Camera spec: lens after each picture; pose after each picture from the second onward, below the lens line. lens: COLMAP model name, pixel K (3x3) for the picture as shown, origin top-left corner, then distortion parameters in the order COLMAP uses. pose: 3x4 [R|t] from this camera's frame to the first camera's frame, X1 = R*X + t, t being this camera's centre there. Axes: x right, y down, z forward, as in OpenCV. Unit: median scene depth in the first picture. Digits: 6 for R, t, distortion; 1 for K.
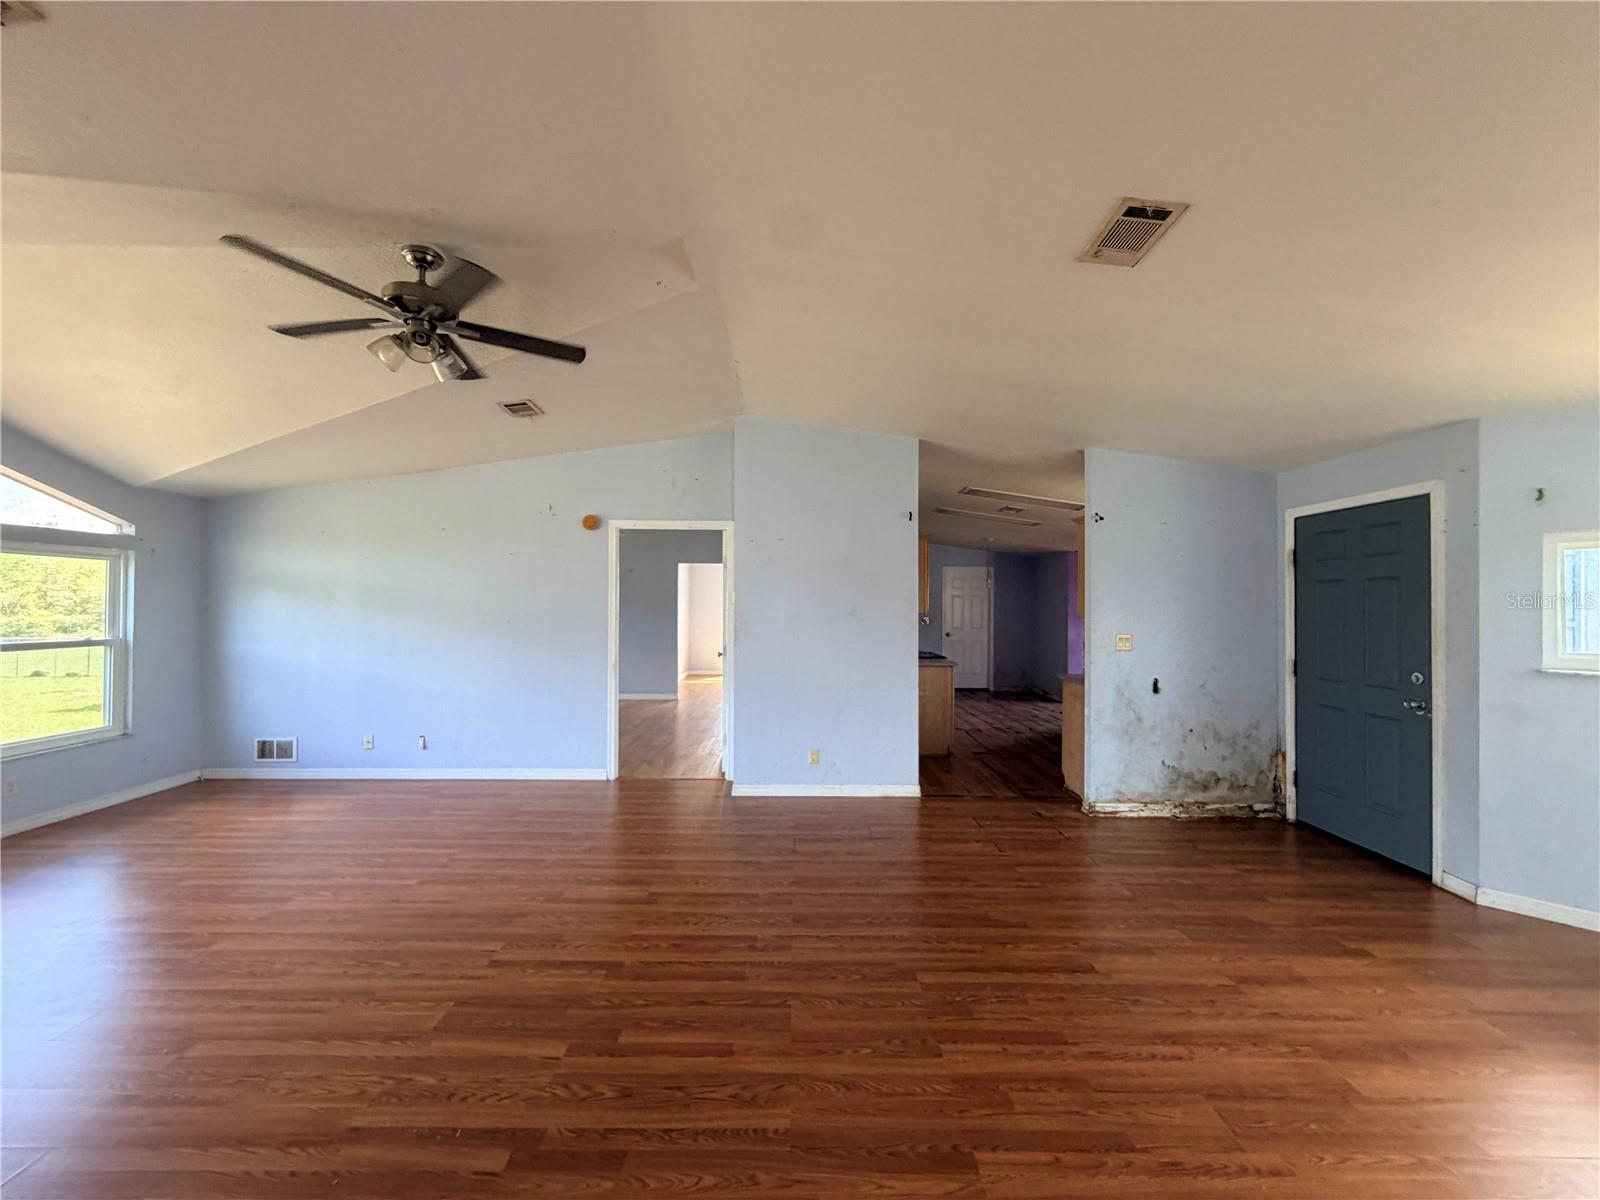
lens RADIAL K [[635.7, 0, 798.4], [0, 635.7, 600.6], [0, 0, 1]] dist [-0.000559, -0.000130]
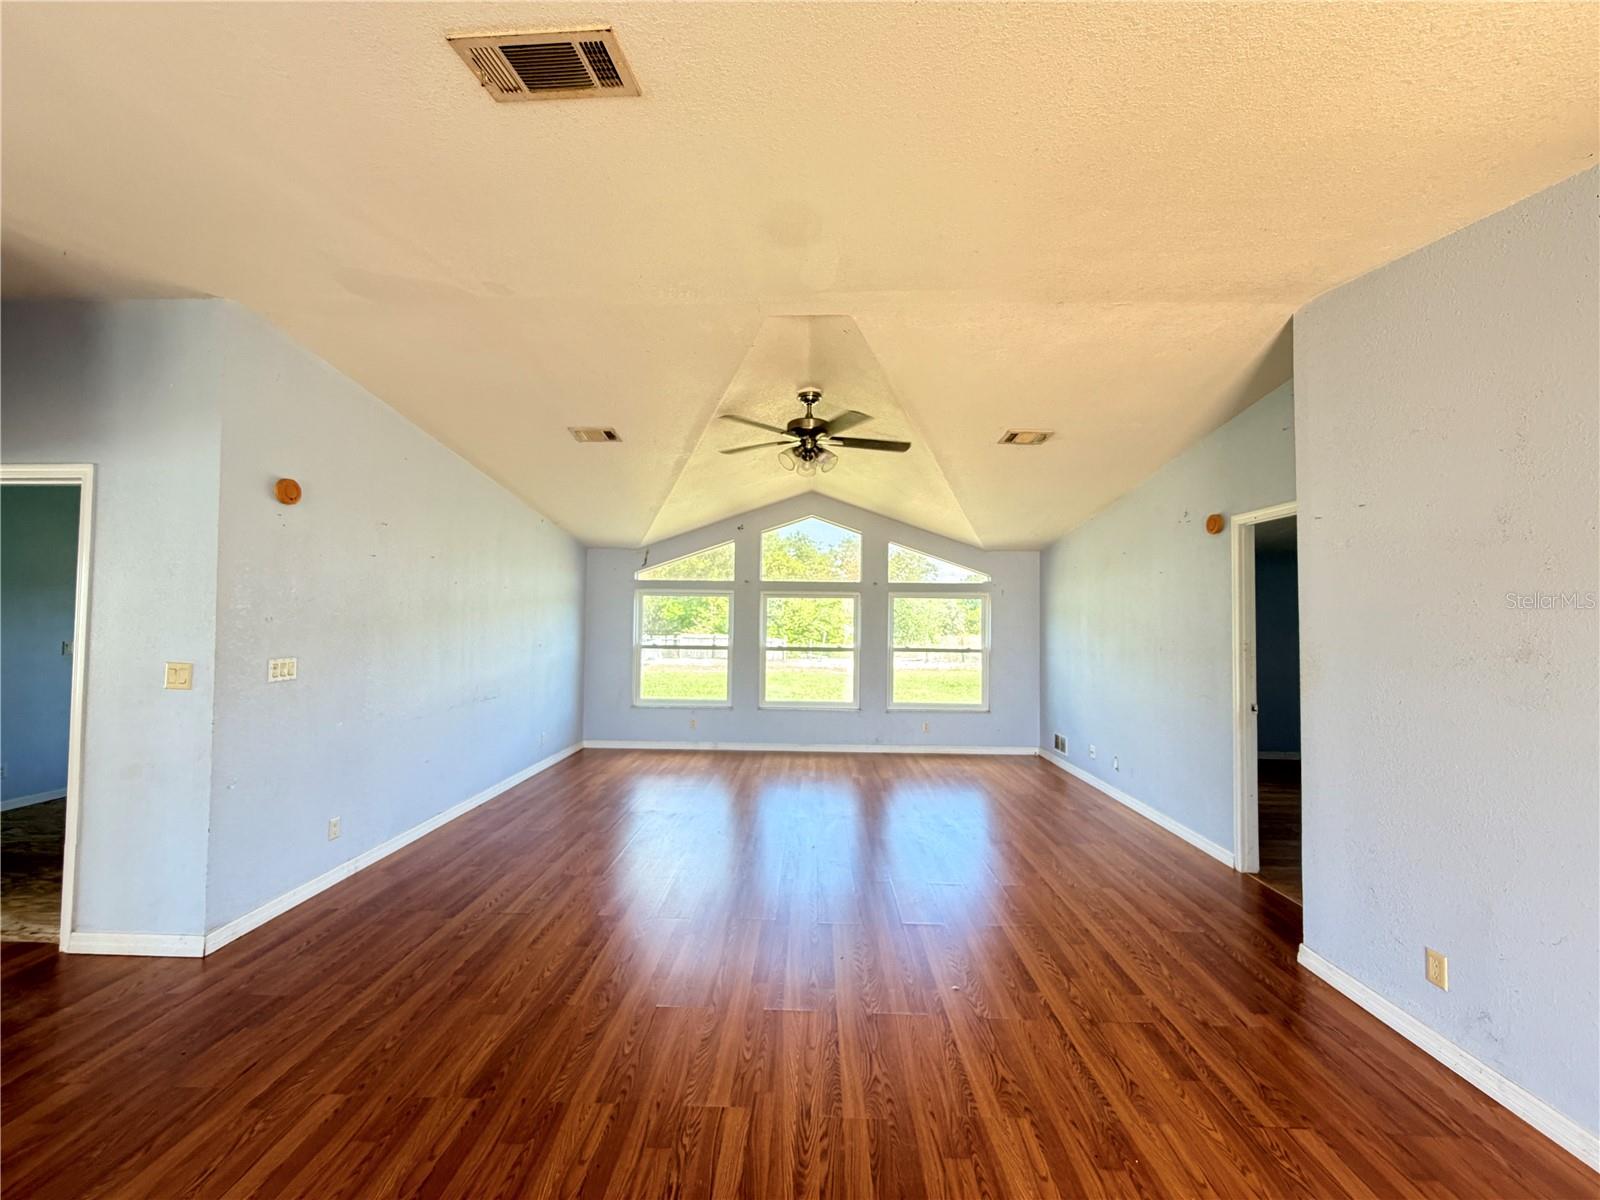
lens RADIAL K [[635.7, 0, 793.2], [0, 635.7, 600.0], [0, 0, 1]] dist [-0.000559, -0.000130]
pose [[-0.032845, -0.036972, -0.998776, 0.974430], [-0.003141, 0.999314, -0.036889, 0.001005], [0.999456, 0.001925, -0.032938, 1.081600]]
